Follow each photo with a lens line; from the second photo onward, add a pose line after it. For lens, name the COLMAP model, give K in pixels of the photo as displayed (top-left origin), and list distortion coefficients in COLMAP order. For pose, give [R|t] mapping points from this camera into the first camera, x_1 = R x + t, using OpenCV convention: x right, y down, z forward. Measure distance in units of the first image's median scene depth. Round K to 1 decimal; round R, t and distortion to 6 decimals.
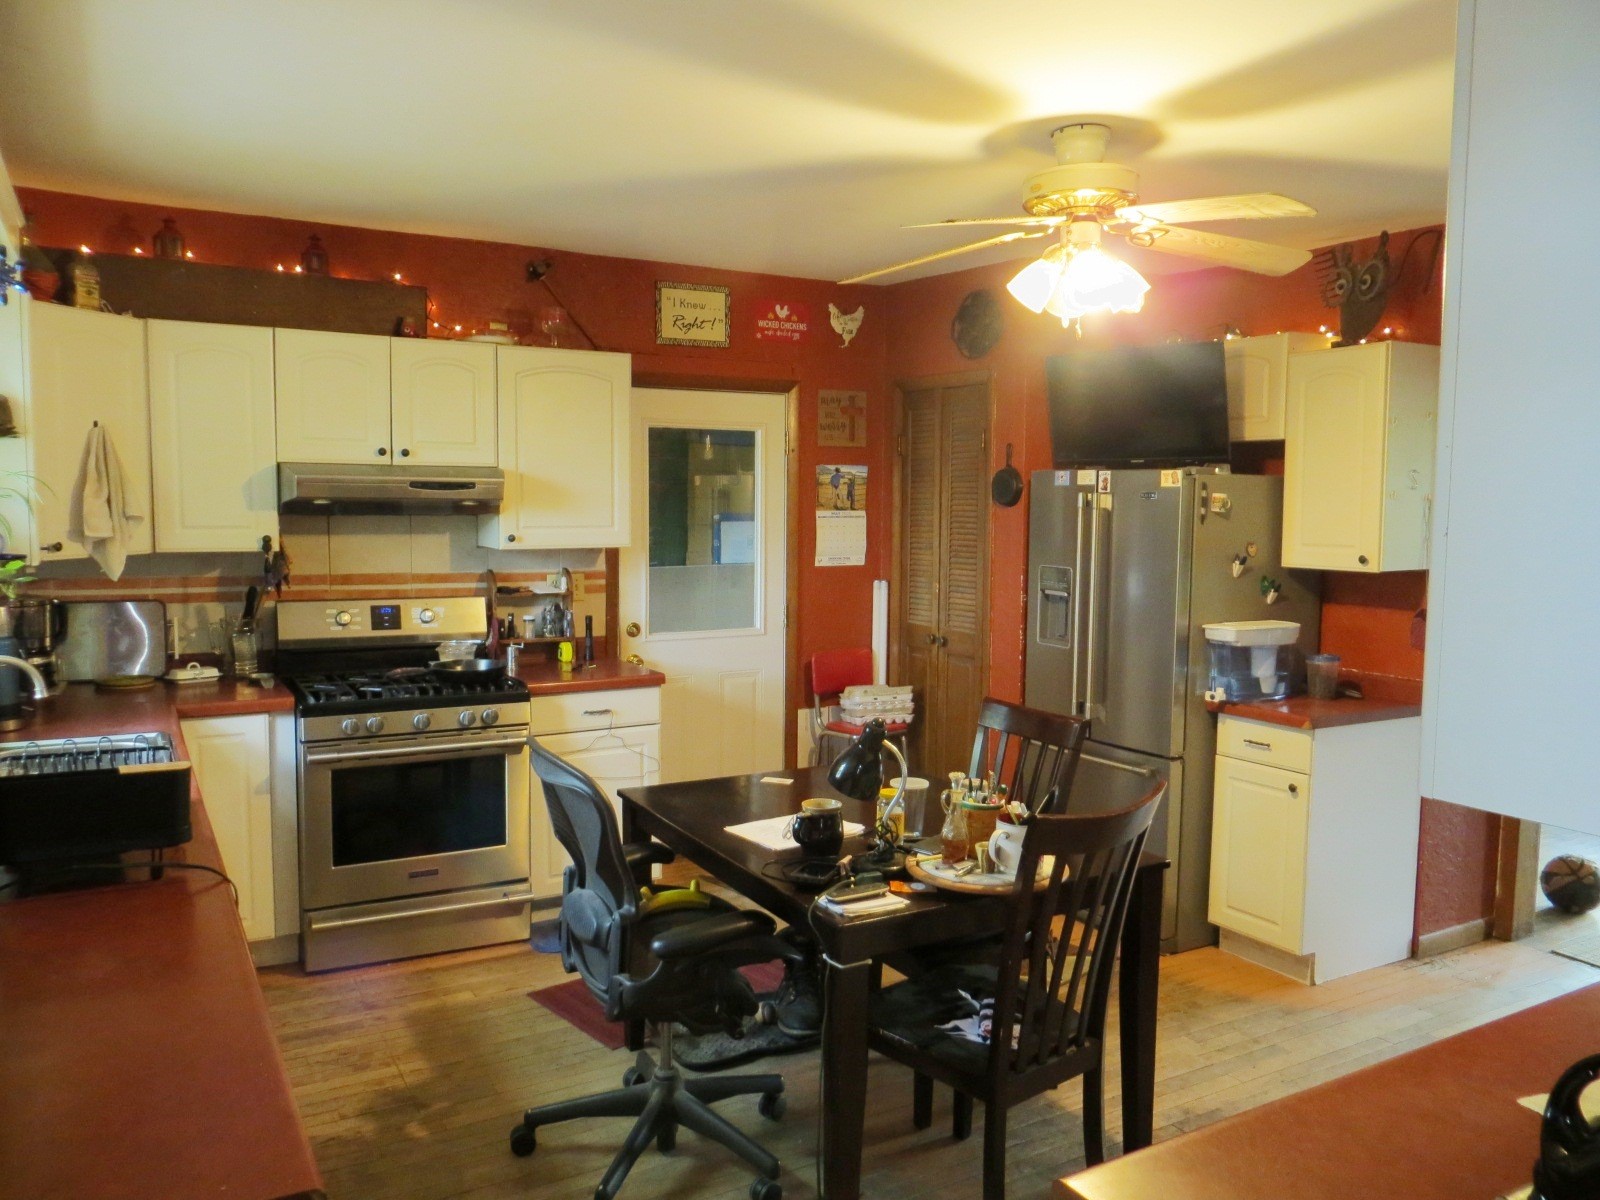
lens RADIAL K [[1208.5, 0, 800.0], [0, 1208.5, 600.0], [0, 0, 1]] dist [0.001870, -0.001606]
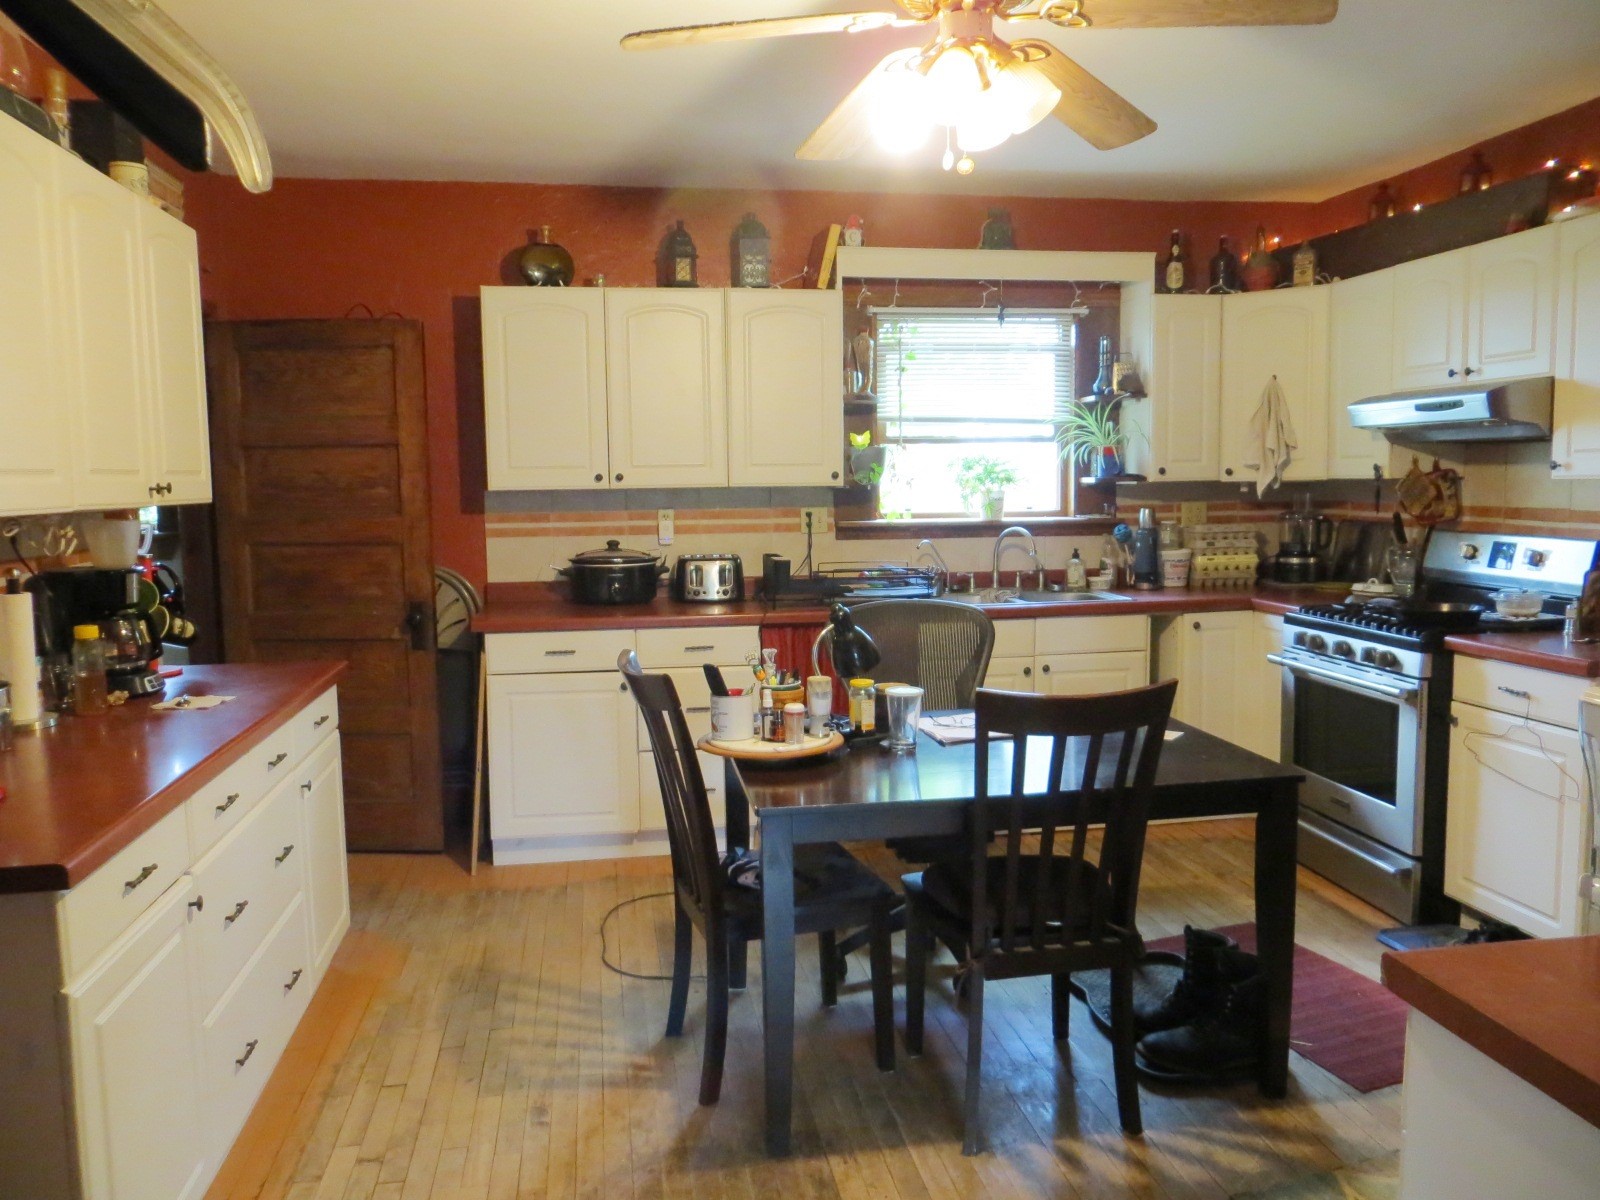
lens RADIAL K [[1208.5, 0, 800.0], [0, 1208.5, 600.0], [0, 0, 1]] dist [0.001870, -0.001606]
pose [[-0.352700, 0.091940, -0.931209, 0.772641], [-0.060505, 0.990838, 0.120744, -0.032915], [0.933778, 0.098929, -0.343906, 0.930642]]
